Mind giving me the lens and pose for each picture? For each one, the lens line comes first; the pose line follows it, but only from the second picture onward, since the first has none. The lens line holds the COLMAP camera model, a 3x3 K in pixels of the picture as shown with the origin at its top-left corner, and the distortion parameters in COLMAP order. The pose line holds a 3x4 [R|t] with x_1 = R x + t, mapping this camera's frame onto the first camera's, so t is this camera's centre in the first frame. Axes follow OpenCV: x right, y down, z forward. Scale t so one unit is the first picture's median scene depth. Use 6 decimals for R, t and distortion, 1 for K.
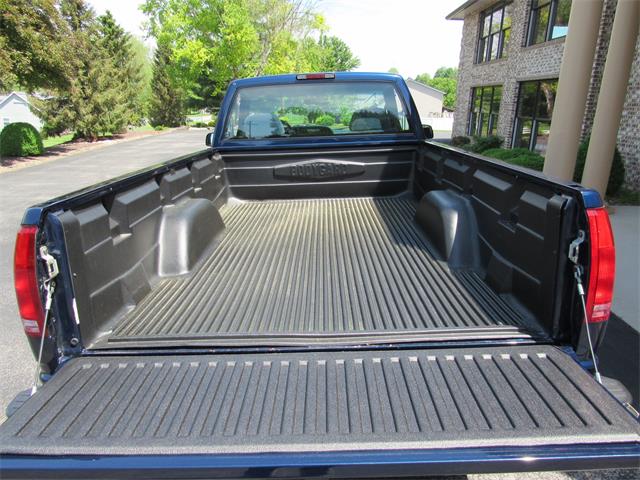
lens RADIAL K [[458.6, 0, 318.9], [0, 458.6, 235.8], [0, 0, 1]] dist [-0.017069, -0.002113]
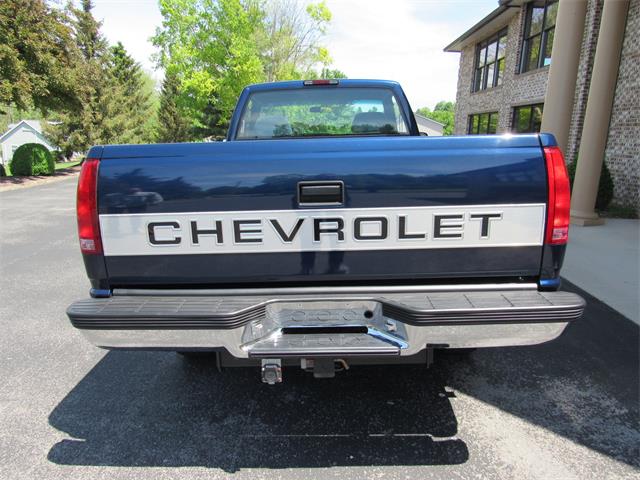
lens RADIAL K [[458.6, 0, 318.9], [0, 458.6, 235.8], [0, 0, 1]] dist [-0.017069, -0.002113]
pose [[0.999960, 0.008634, -0.002252, -0.001205], [-0.008765, 0.997728, -0.066802, 0.016972], [0.001670, 0.066819, 0.997764, -0.014119]]
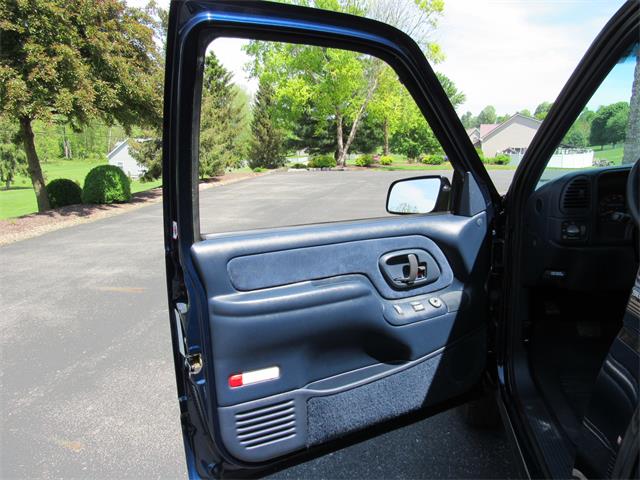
lens RADIAL K [[458.6, 0, 318.9], [0, 458.6, 235.8], [0, 0, 1]] dist [-0.017069, -0.002113]
pose [[0.981128, 0.014116, -0.192844, -0.056036], [-0.030552, 0.996121, -0.082525, -0.035157], [0.190931, 0.086859, 0.977753, 0.151429]]
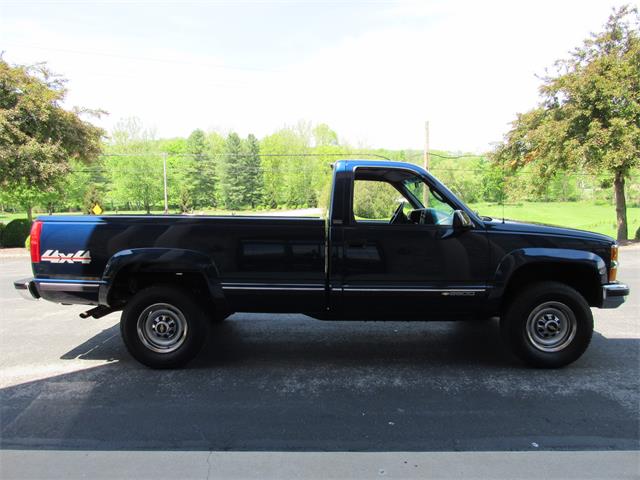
lens RADIAL K [[458.6, 0, 318.9], [0, 458.6, 235.8], [0, 0, 1]] dist [-0.017069, -0.002113]
pose [[-0.001951, 0.087418, -0.996170, 0.223235], [-0.270971, 0.958856, 0.084675, -0.044379], [0.962586, 0.270098, 0.021817, 0.169748]]
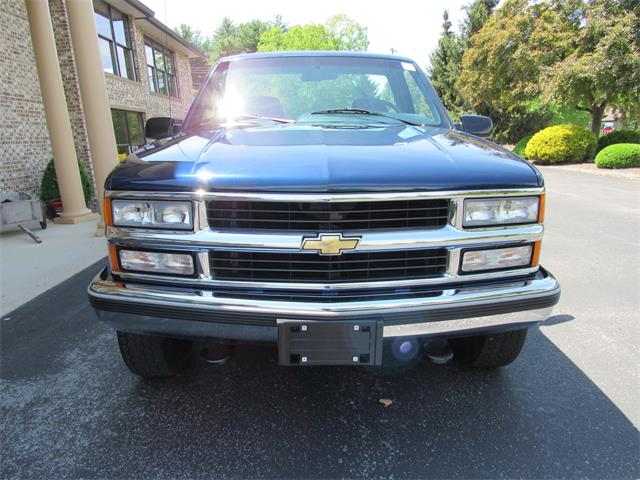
lens RADIAL K [[458.6, 0, 318.9], [0, 458.6, 235.8], [0, 0, 1]] dist [-0.017069, -0.002113]
pose [[-0.998979, 0.044490, -0.007788, 0.002337], [0.035308, 0.876776, 0.479600, -0.087126], [0.028166, 0.478836, -0.877453, 0.365645]]
